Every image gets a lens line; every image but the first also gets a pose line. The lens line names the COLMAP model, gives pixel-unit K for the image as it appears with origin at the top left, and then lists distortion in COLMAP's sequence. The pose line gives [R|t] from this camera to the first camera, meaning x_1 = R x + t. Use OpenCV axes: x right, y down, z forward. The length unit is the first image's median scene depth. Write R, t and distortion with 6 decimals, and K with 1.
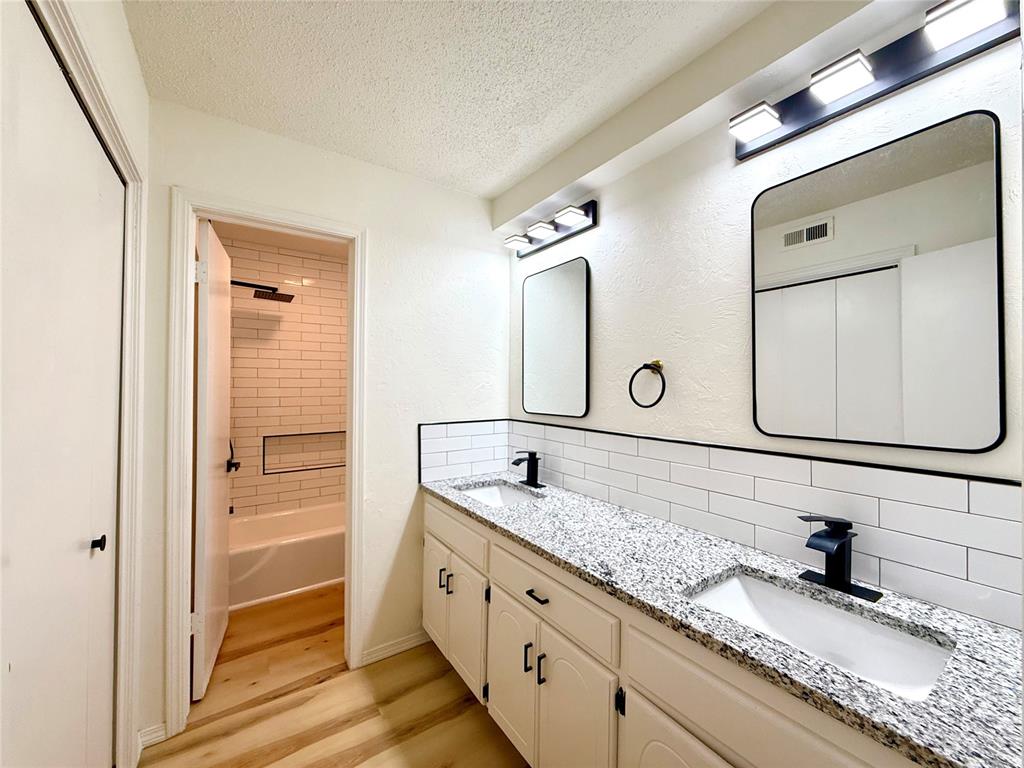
lens RADIAL K [[406.7, 0, 513.8], [0, 406.7, 383.6], [0, 0, 1]] dist [0.000435, 0.000337]
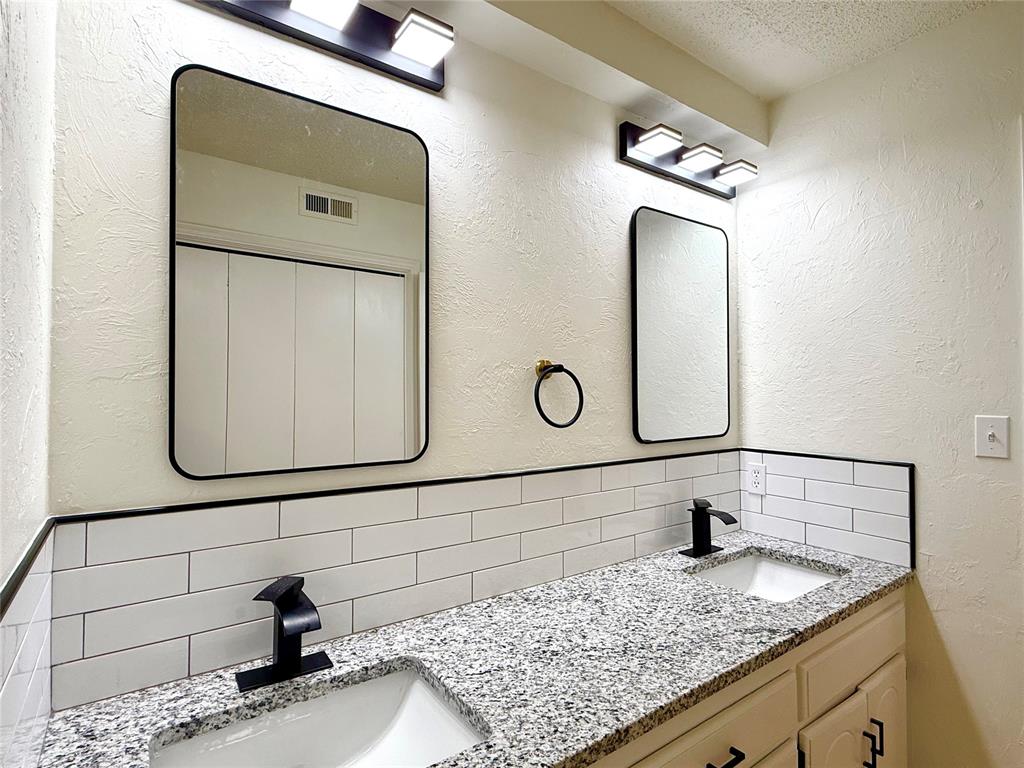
lens RADIAL K [[526.4, 0, 511.9], [0, 526.4, 389.4], [0, 0, 1]] dist [0.007644, 0.000478]
pose [[-0.035472, 0.005468, 0.999356, -0.693693], [-0.018154, 0.999817, -0.006114, 0.000495], [-0.999206, -0.018359, -0.035366, 1.344057]]
